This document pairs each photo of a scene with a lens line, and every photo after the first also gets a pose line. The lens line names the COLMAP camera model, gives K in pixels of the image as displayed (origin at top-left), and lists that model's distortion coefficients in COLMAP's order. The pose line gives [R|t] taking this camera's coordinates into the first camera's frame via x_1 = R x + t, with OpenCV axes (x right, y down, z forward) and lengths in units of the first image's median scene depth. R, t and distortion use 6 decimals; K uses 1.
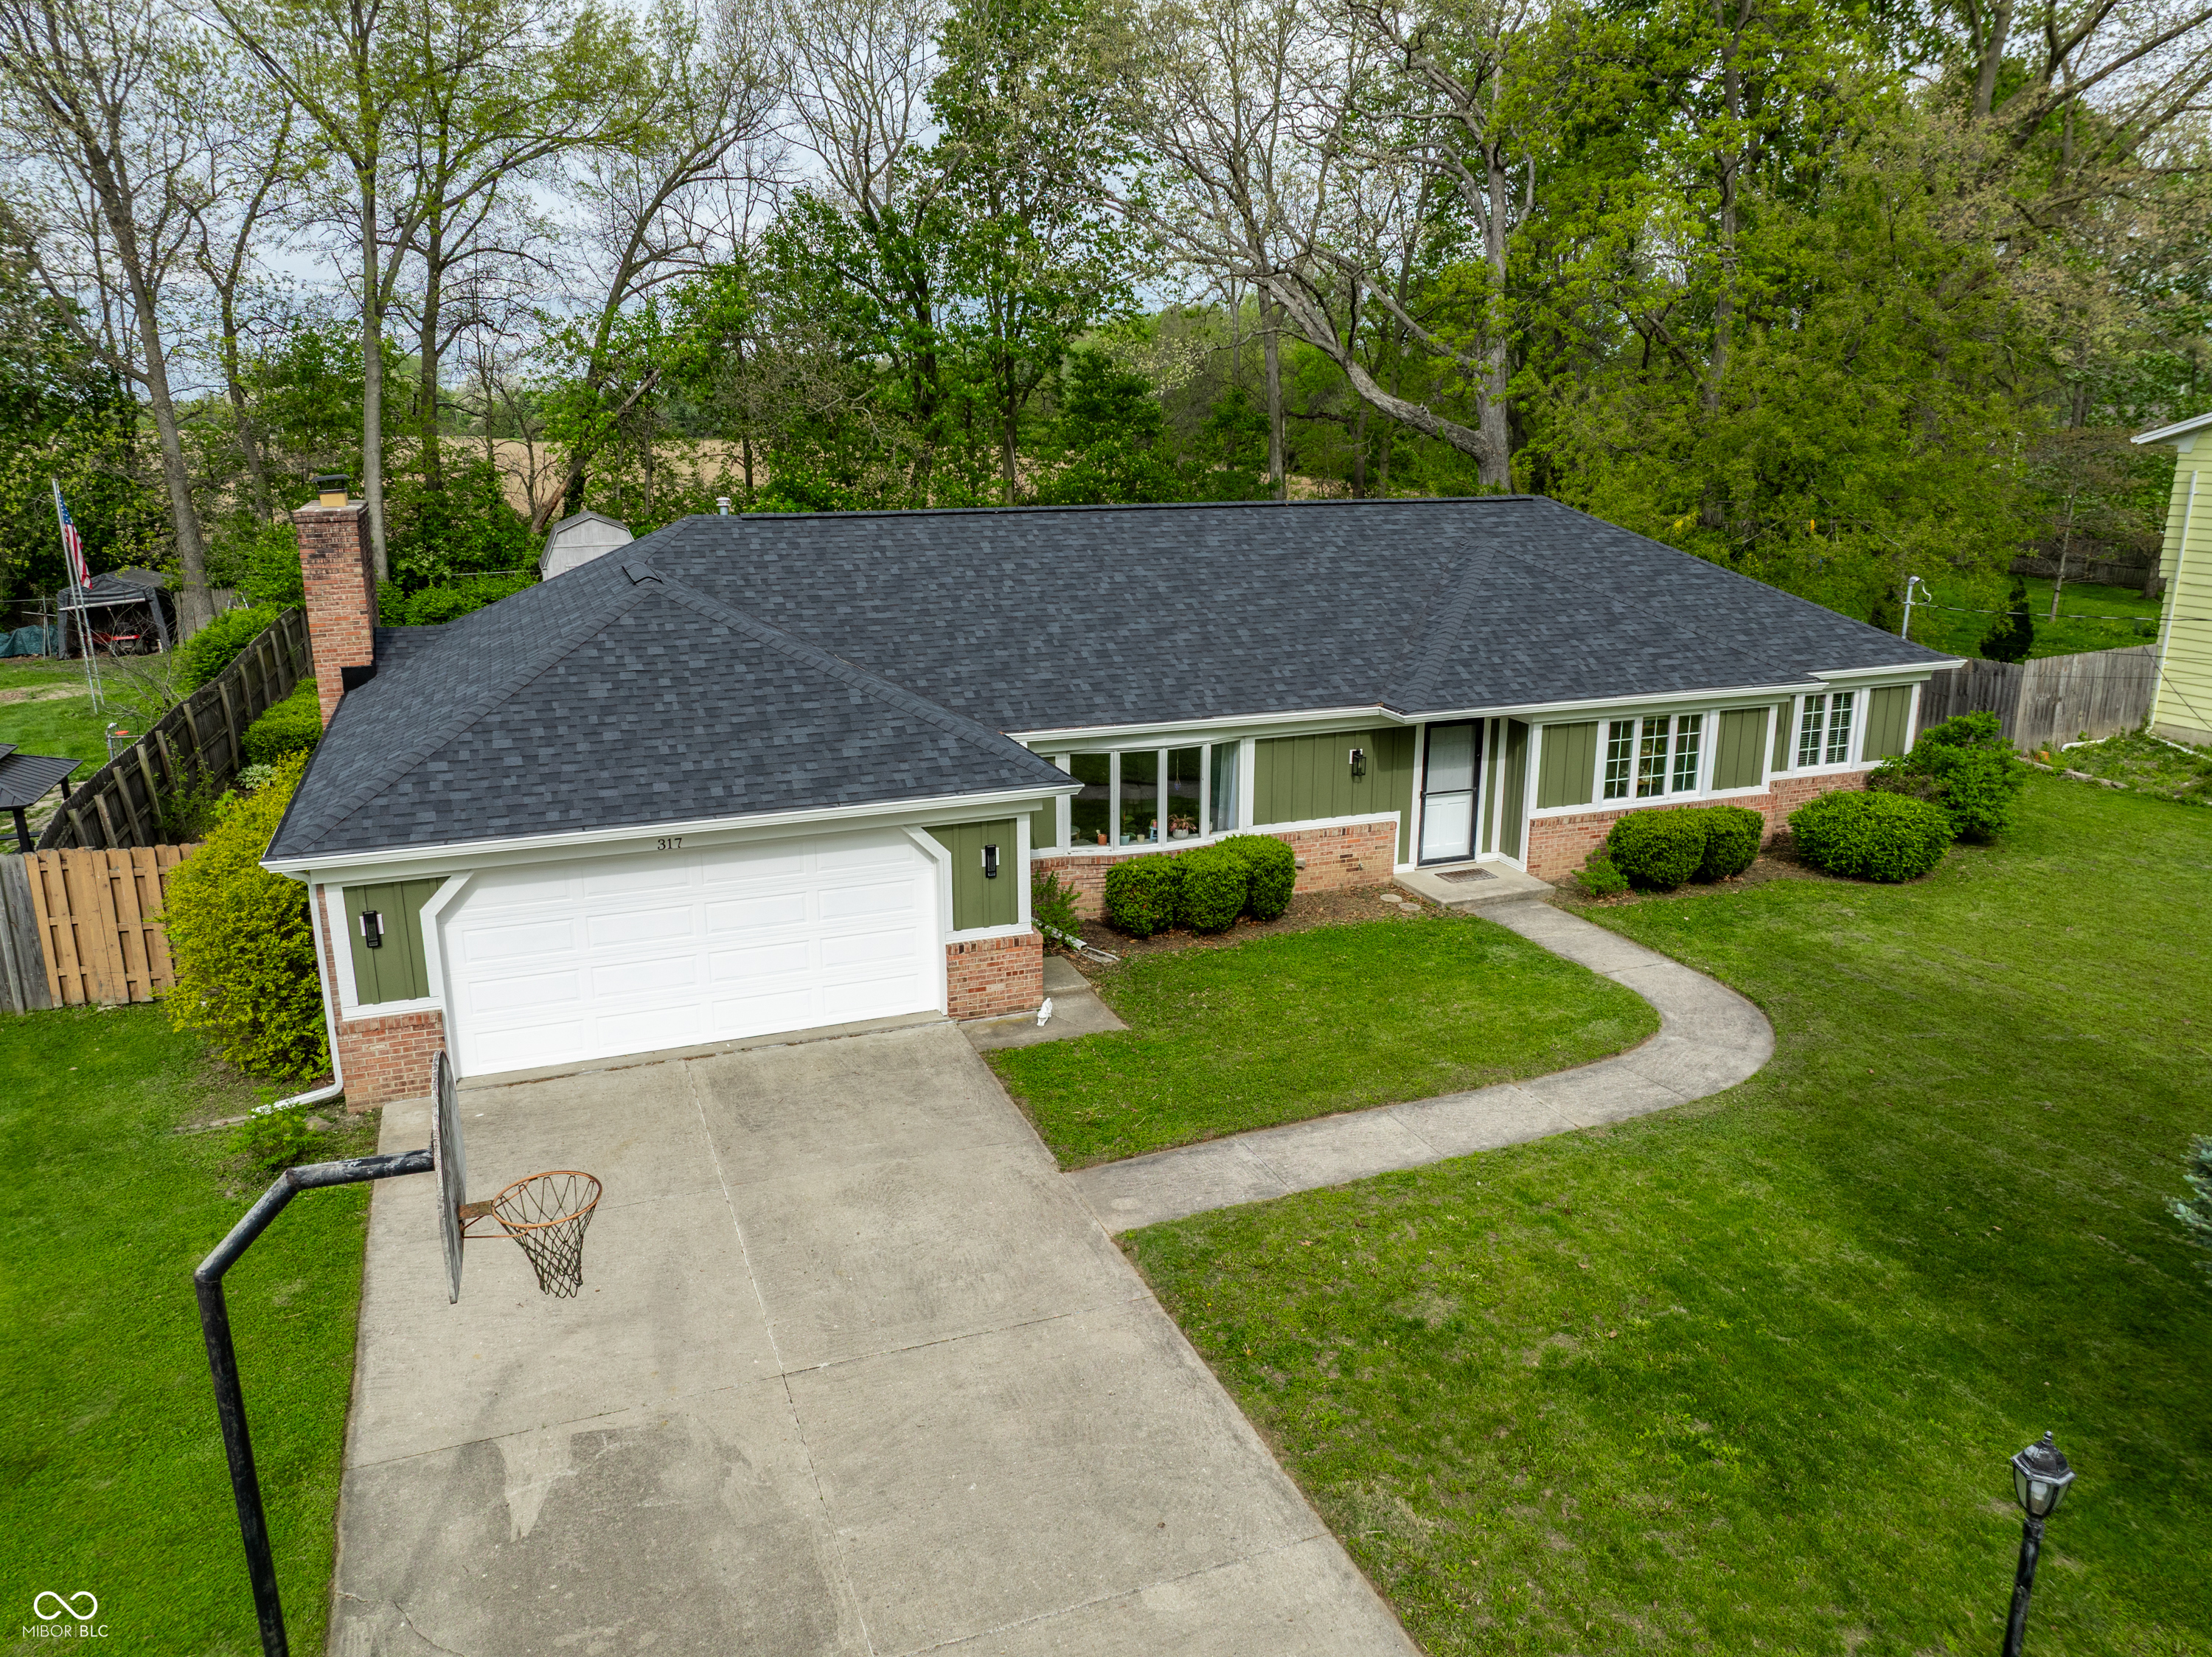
lens RADIAL K [[1565.2, 0, 1106.0], [0, 1565.2, 828.5], [0, 0, 1]] dist [-0.041538, 0.000761]
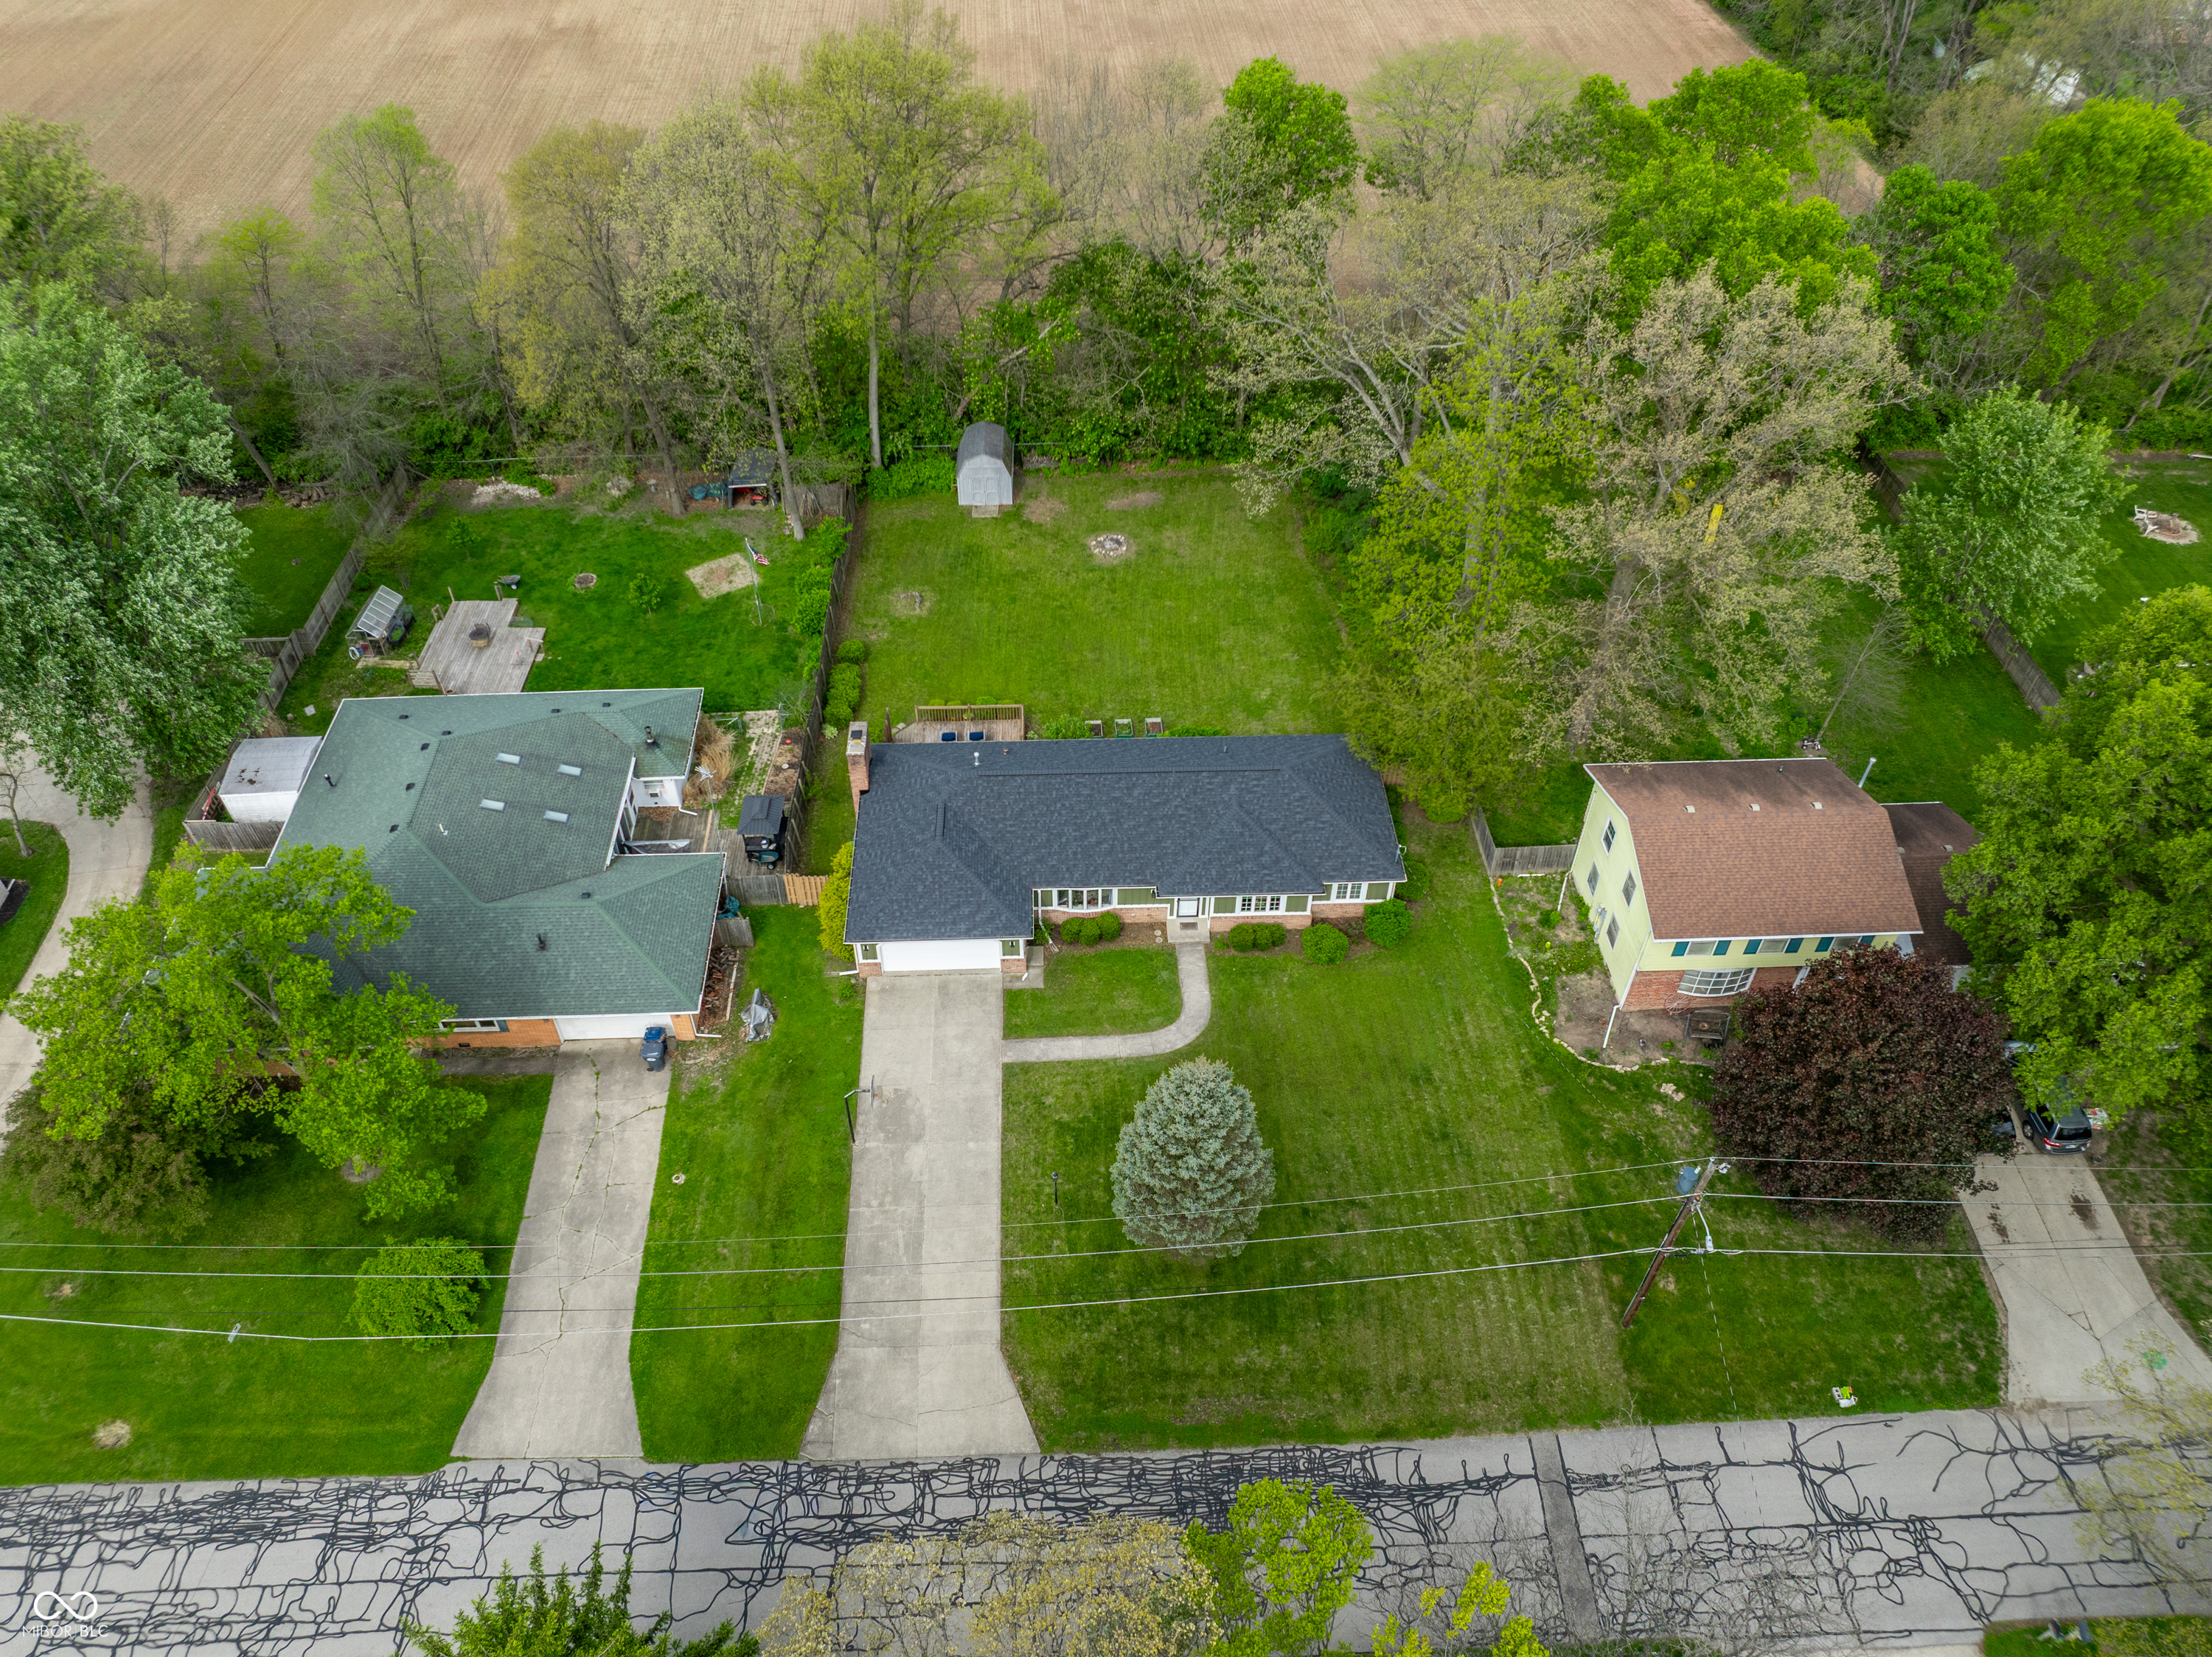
lens RADIAL K [[1570.8, 0, 1096.2], [0, 1570.8, 831.1], [0, 0, 1]] dist [-0.034638, -0.008008]
pose [[0.944611, 0.232133, -0.232002, 0.923956], [-0.090140, 0.863226, 0.496705, -2.090136], [0.315571, -0.448280, 0.836337, -1.988931]]
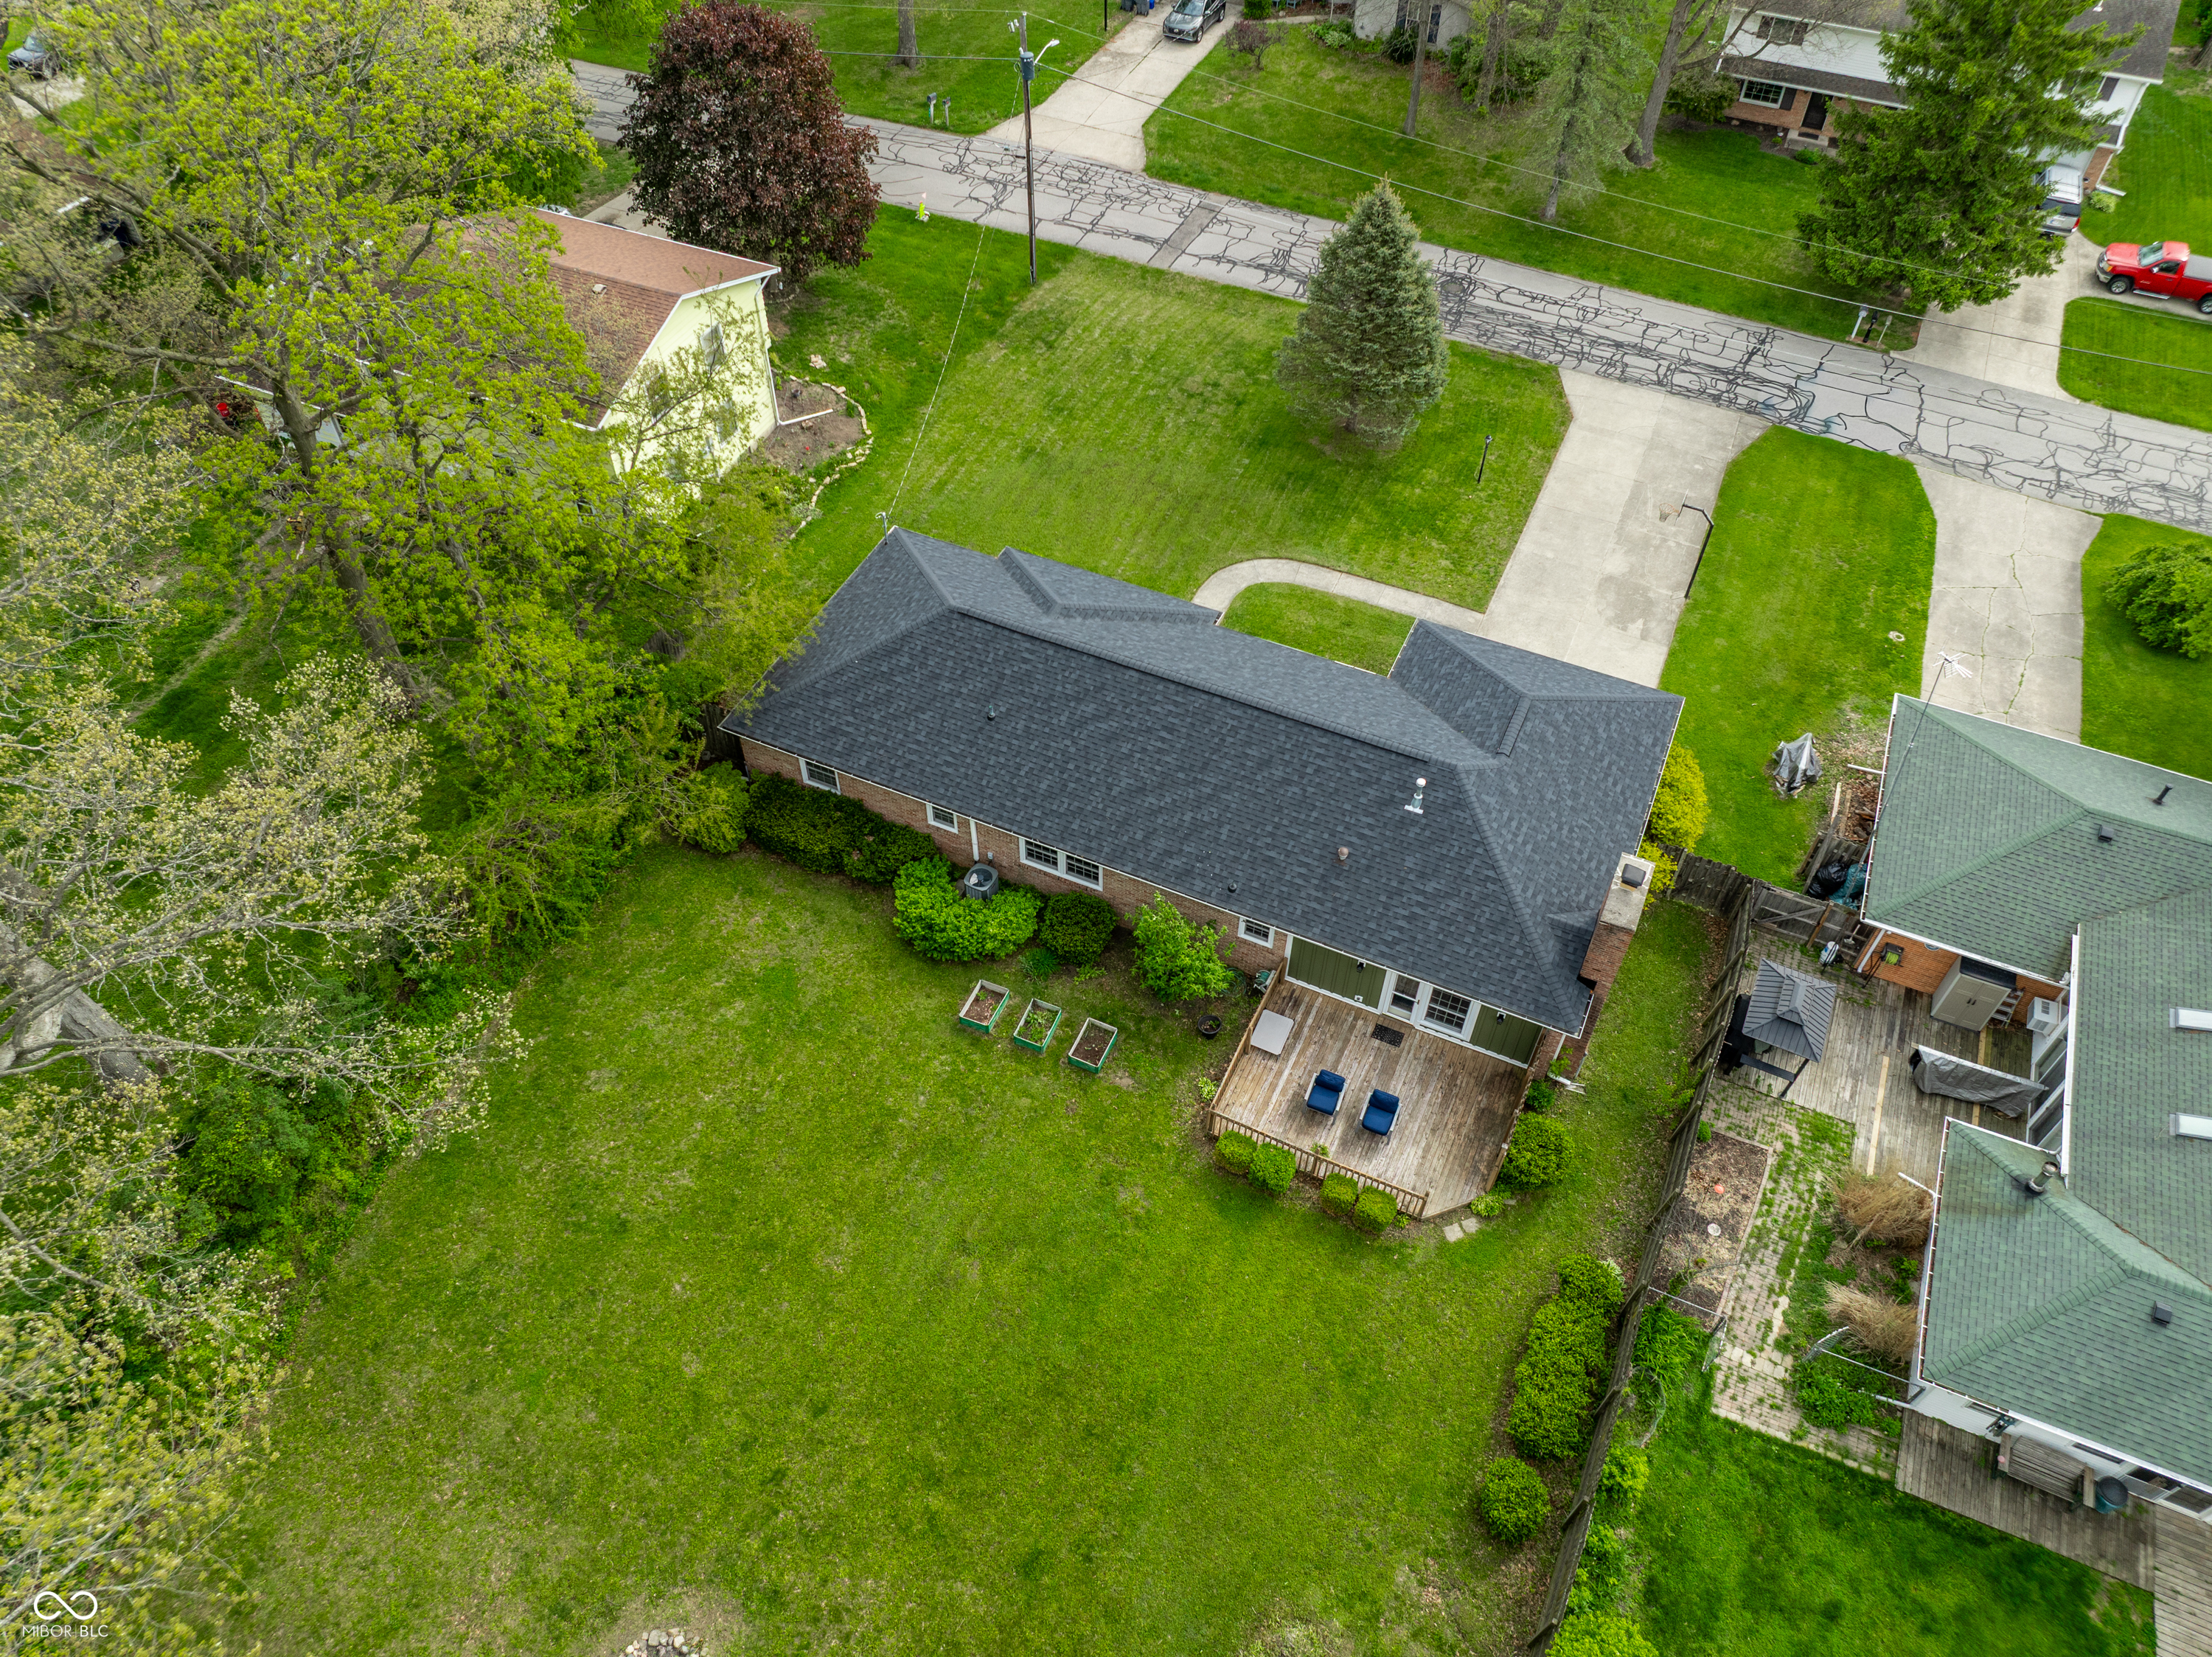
lens RADIAL K [[1558.4, 0, 1106.0], [0, 1558.4, 828.5], [0, 0, 1]] dist [-0.039645, 0.004905]
pose [[-0.695333, -0.544184, 0.469442, -1.062569], [0.185304, 0.495357, 0.848695, -2.151803], [-0.694388, 0.677115, -0.243599, 2.171223]]
